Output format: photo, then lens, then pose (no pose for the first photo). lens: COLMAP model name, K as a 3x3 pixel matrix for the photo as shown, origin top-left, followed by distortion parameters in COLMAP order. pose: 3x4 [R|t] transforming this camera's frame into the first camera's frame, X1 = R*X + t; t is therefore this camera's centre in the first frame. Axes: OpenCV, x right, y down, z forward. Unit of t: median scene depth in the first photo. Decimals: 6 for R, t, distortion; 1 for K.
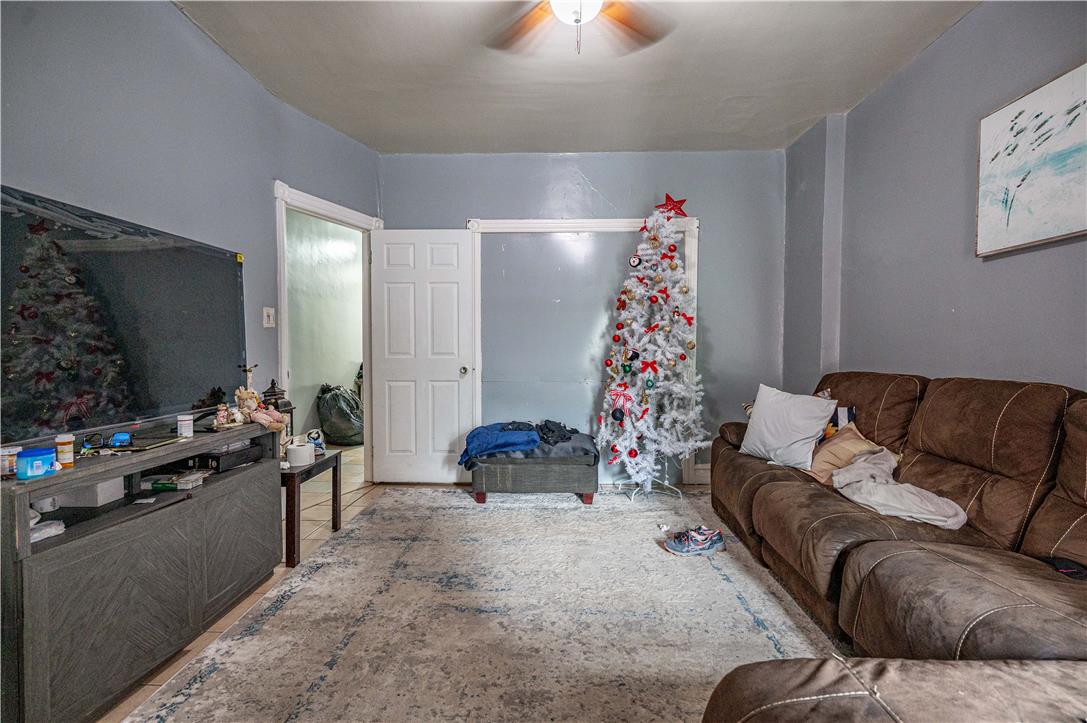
lens RADIAL K [[482.5, 0, 543.5], [0, 482.5, 361.5], [0, 0, 1]] dist [-0.002621, -0.000085]
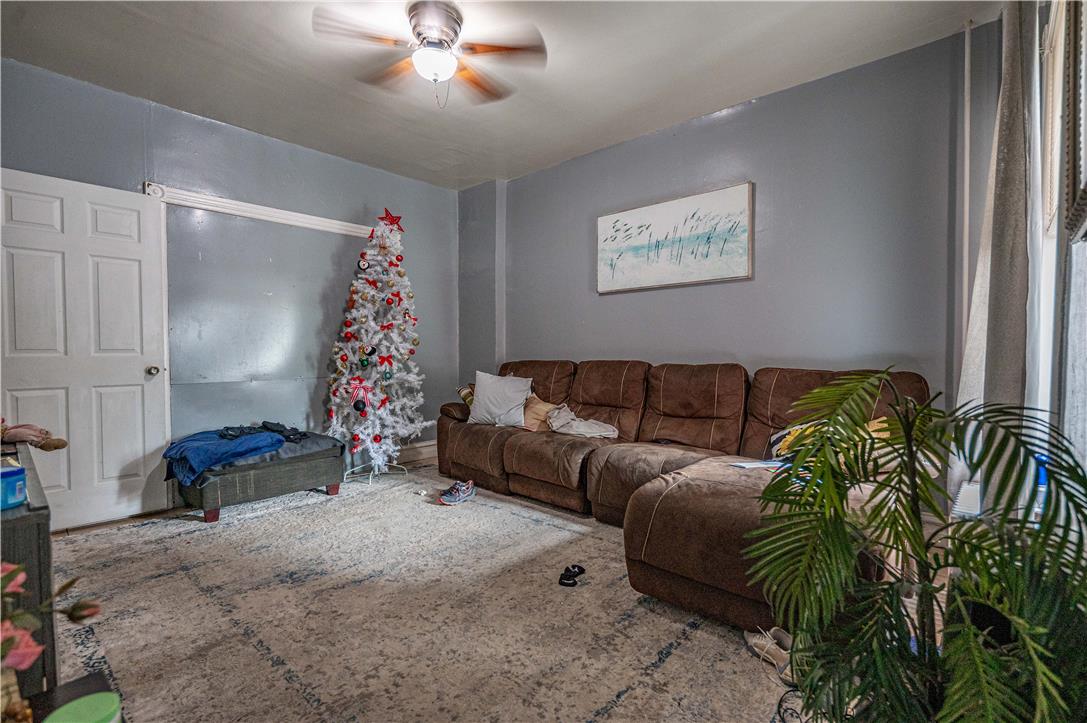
lens RADIAL K [[482.5, 0, 543.5], [0, 482.5, 361.5], [0, 0, 1]] dist [-0.002621, -0.000085]
pose [[0.657923, -0.019438, 0.752834, -0.390660], [0.023711, 0.999706, 0.005090, 0.016196], [-0.752711, 0.014501, 0.658191, -0.019635]]
